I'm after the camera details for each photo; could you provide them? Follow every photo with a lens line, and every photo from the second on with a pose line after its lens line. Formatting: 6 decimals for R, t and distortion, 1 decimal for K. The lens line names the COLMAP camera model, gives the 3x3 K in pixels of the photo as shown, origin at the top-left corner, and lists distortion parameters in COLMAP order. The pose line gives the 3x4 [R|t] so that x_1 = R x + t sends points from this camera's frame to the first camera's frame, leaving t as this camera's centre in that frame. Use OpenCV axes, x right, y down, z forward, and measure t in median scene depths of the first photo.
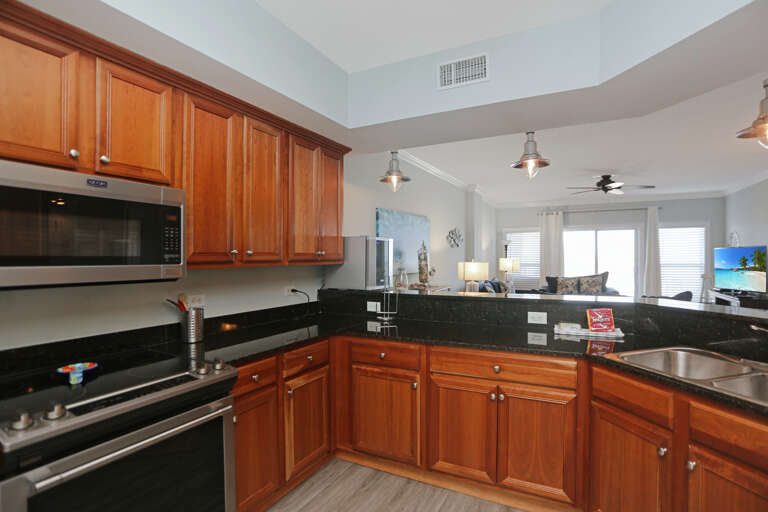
lens RADIAL K [[394.8, 0, 401.1], [0, 394.8, 264.3], [0, 0, 1]] dist [-0.063267, 0.028510]
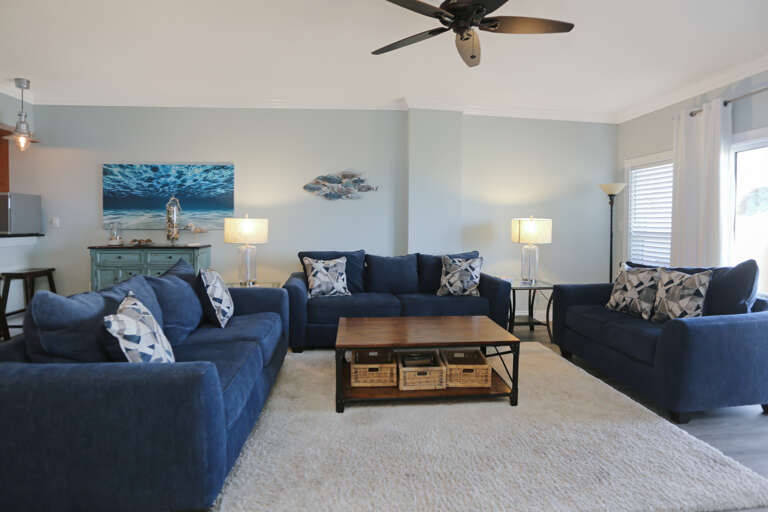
lens RADIAL K [[394.8, 0, 385.3], [0, 394.8, 235.2], [0, 0, 1]] dist [-0.063267, 0.028510]
pose [[0.527980, 0.039164, -0.848353, 2.136791], [-0.027335, 0.999202, 0.029115, -0.010081], [0.848817, 0.007817, 0.528629, 1.969856]]
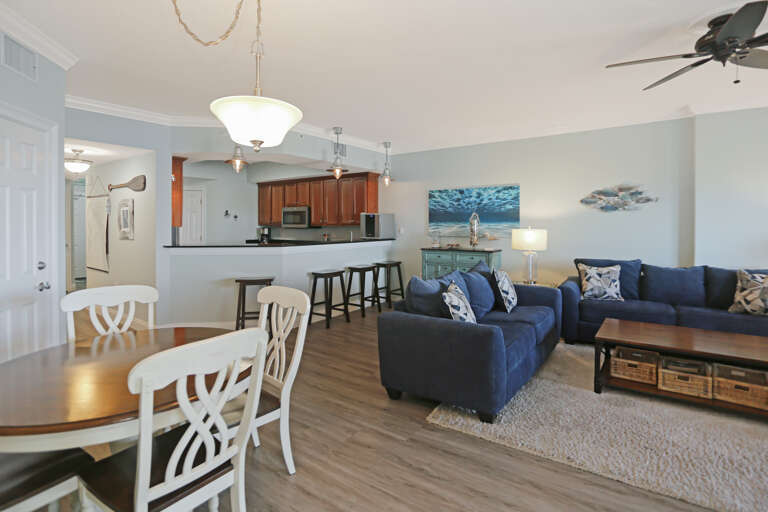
lens RADIAL K [[394.8, 0, 383.0], [0, 394.8, 228.4], [0, 0, 1]] dist [-0.063267, 0.028510]
pose [[-0.159384, 0.025869, -0.986878, 2.569122], [-0.012205, 0.999529, 0.028172, -0.072532], [0.987141, 0.016535, -0.158993, 1.916809]]
